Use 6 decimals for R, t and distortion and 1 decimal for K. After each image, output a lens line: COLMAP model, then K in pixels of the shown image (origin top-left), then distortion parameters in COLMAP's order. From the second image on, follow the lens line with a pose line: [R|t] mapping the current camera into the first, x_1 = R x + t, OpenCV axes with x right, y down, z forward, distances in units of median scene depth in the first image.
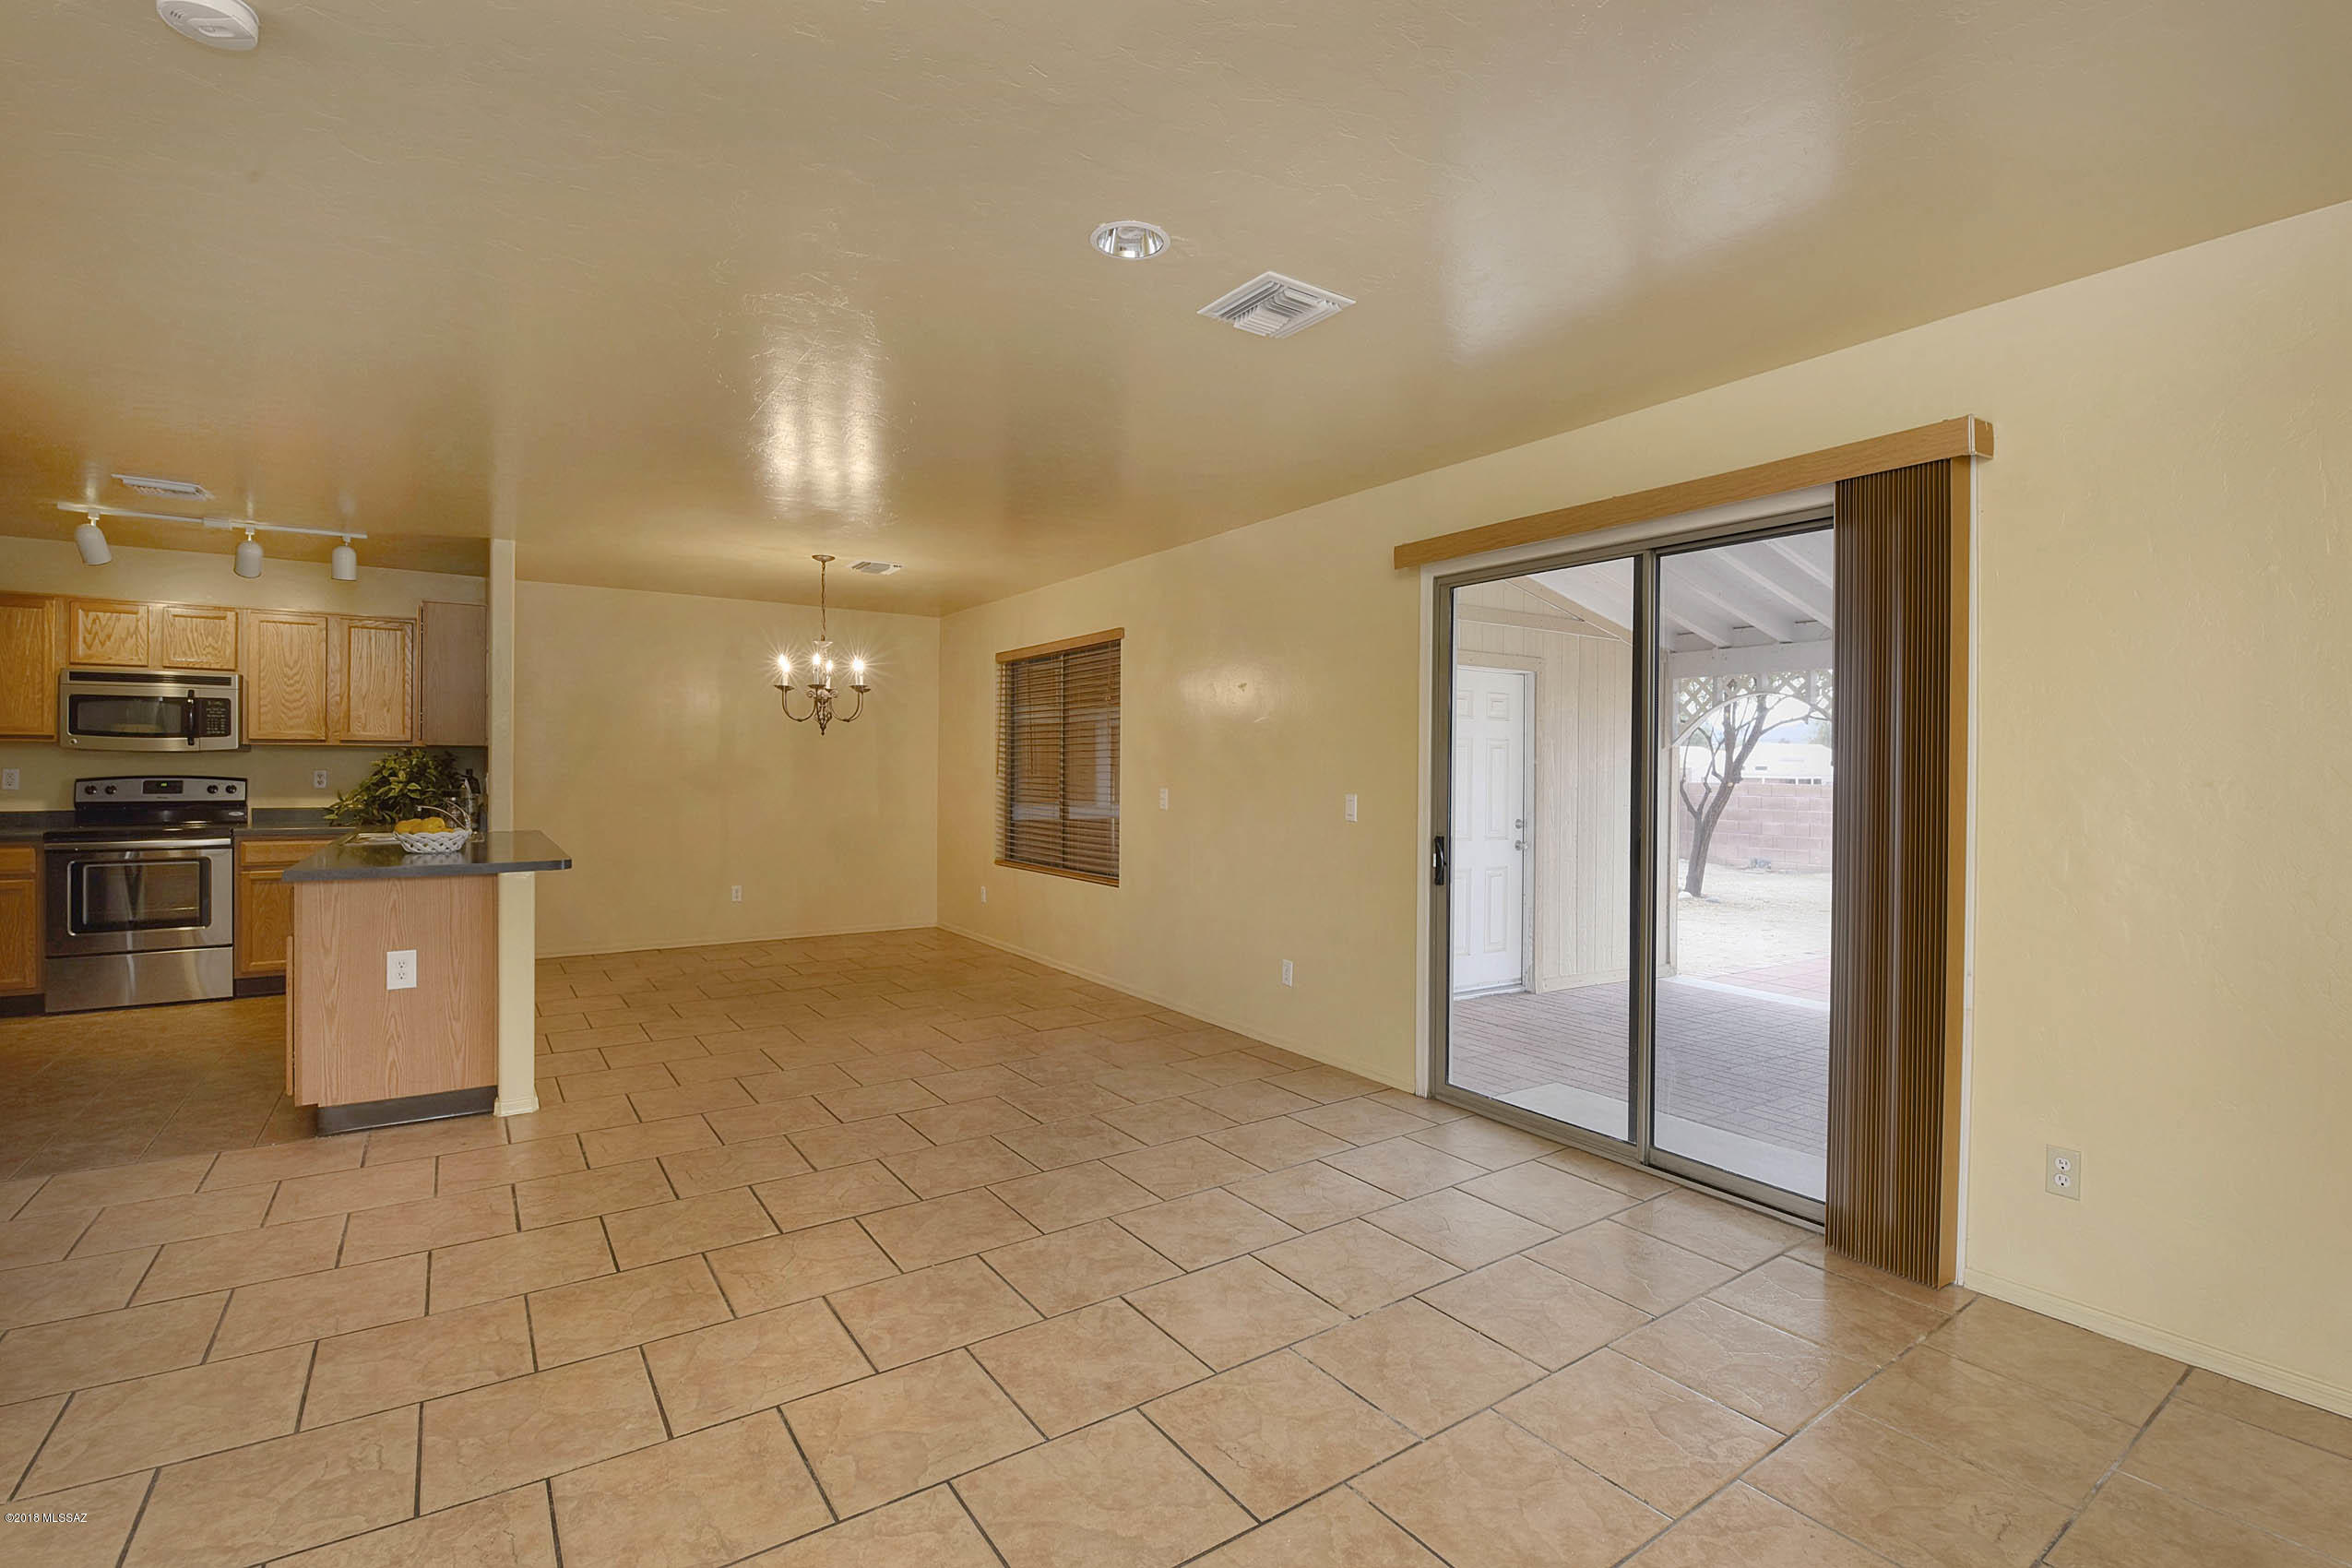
lens RADIAL K [[1038.8, 0, 1113.1], [0, 1038.8, 766.6], [0, 0, 1]] dist [-0.001260, -0.000795]
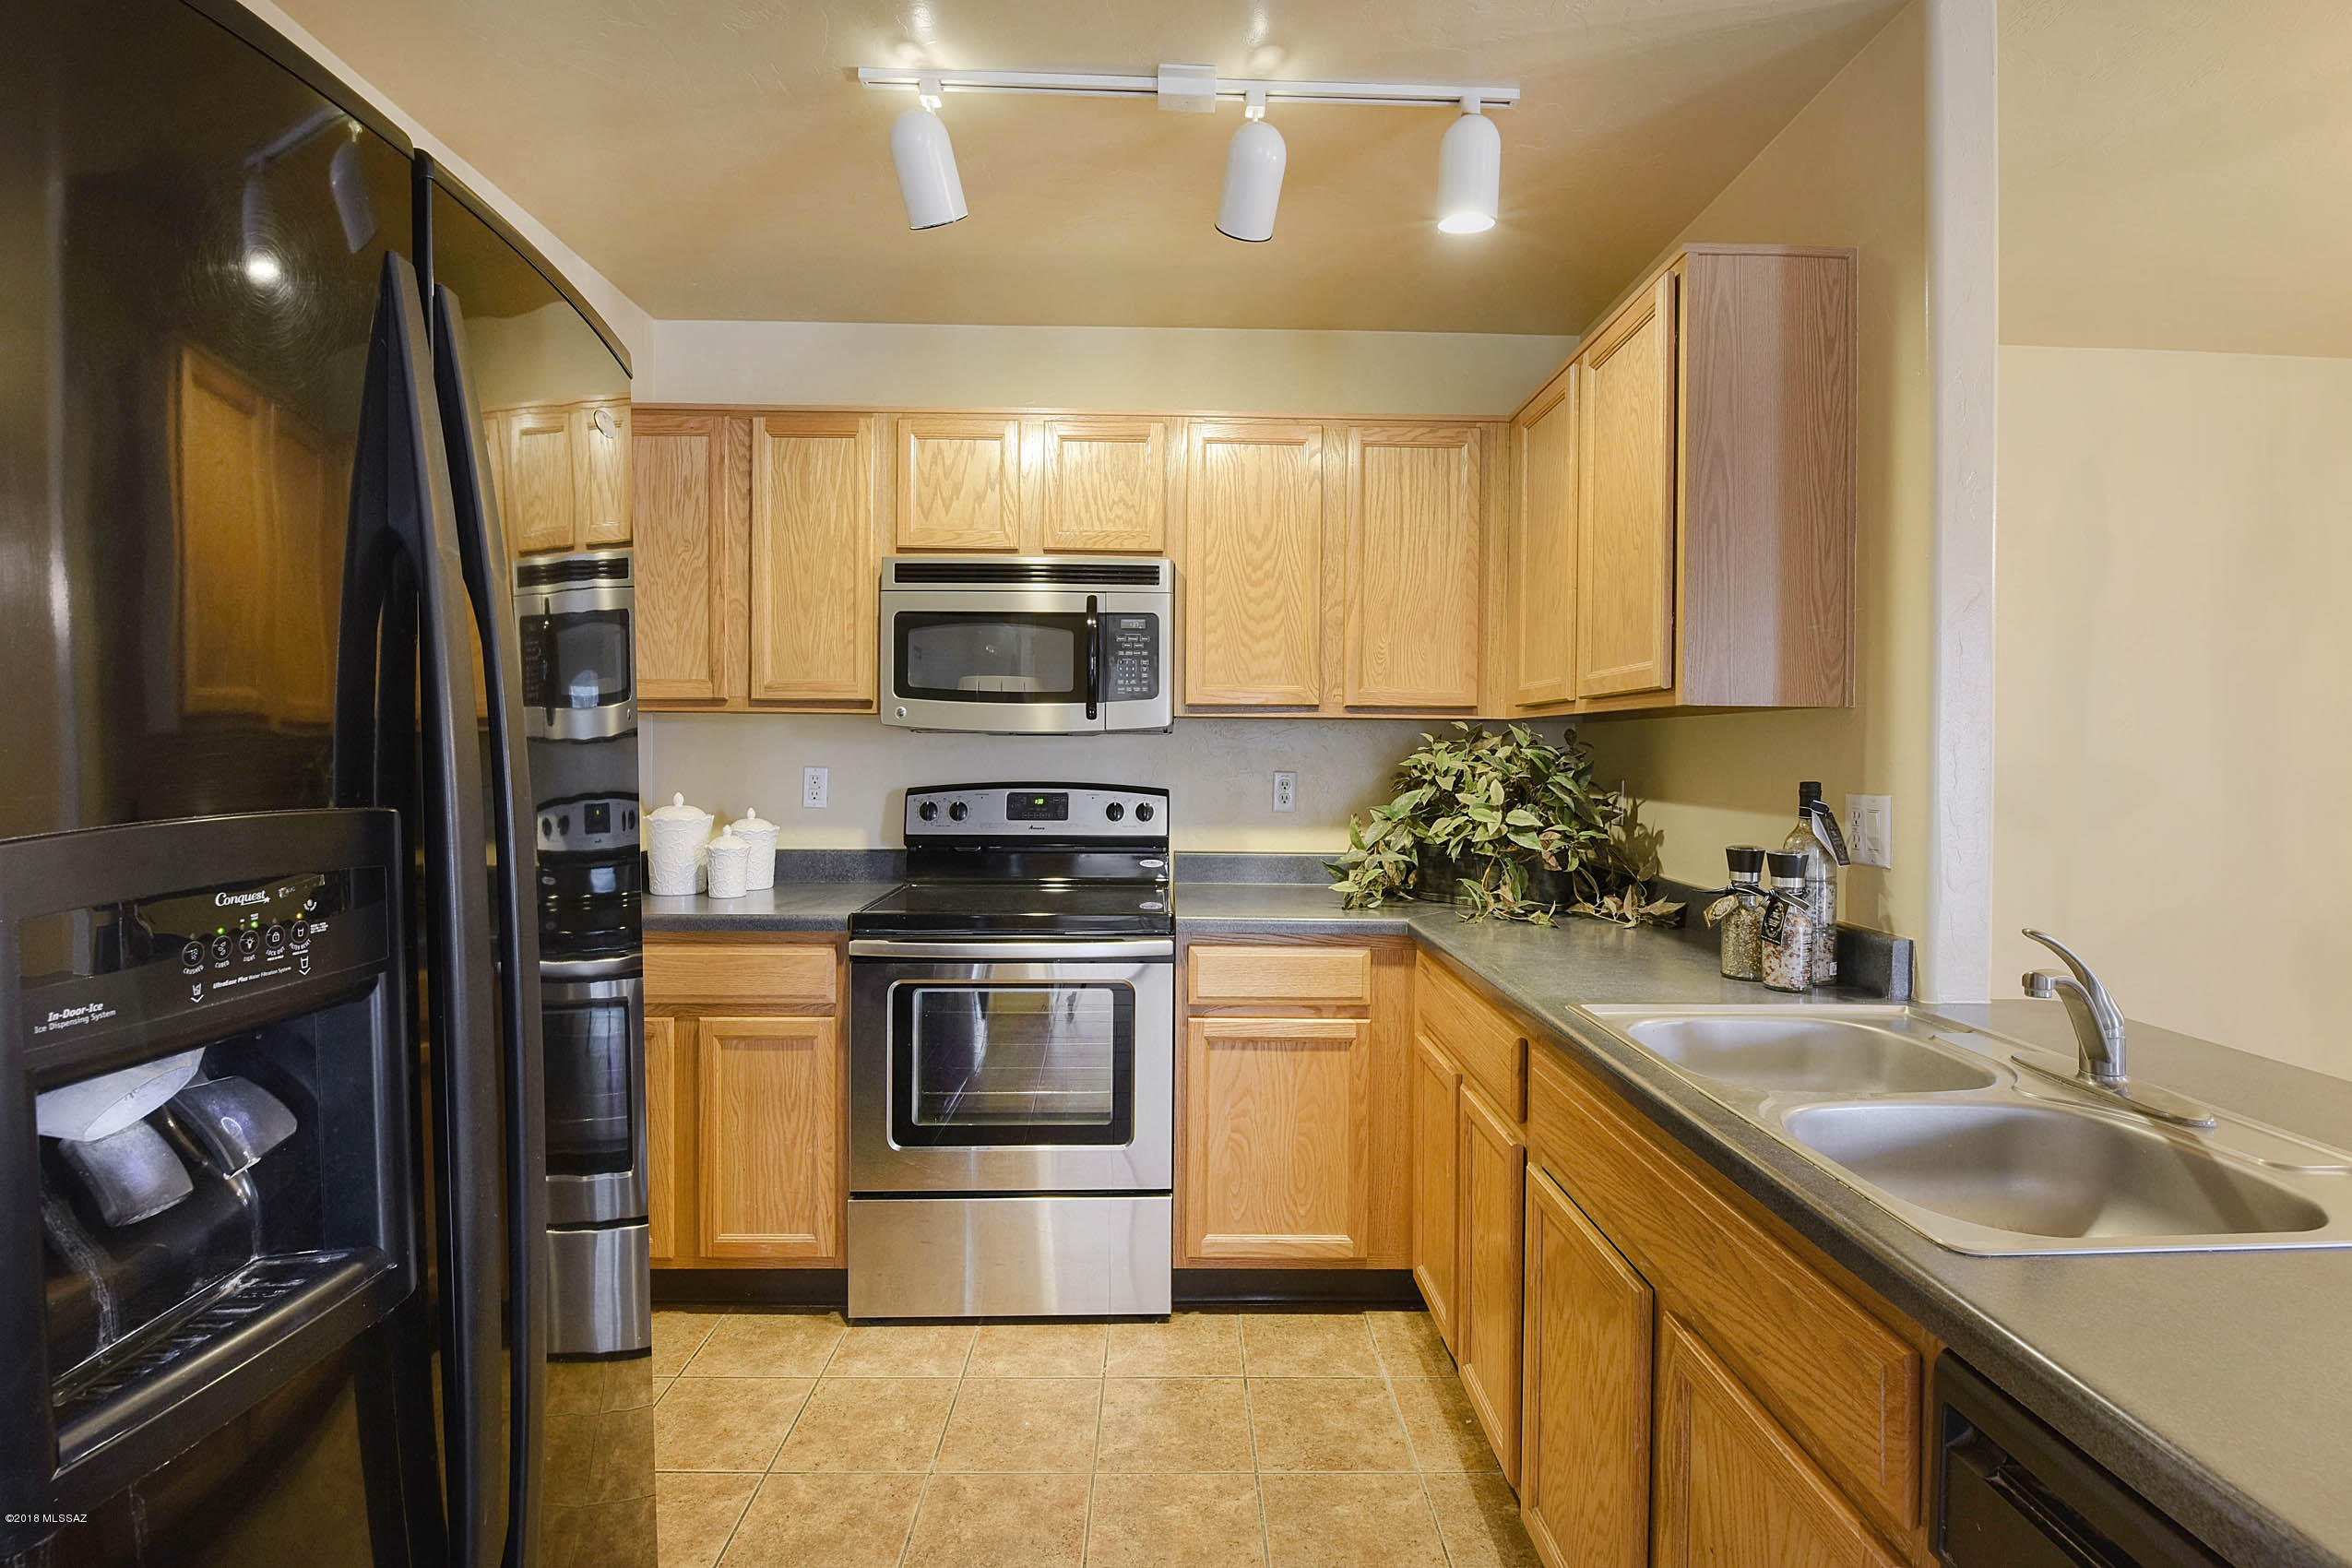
lens RADIAL K [[1002.6, 0, 1178.3], [0, 1002.6, 753.8], [0, 0, 1]] dist [-0.001206, -0.007826]
pose [[0.851506, 0.002745, -0.524338, -0.617897], [-0.003608, 0.999993, -0.000625, -0.005232], [0.524333, 0.002424, 0.851510, 0.638116]]
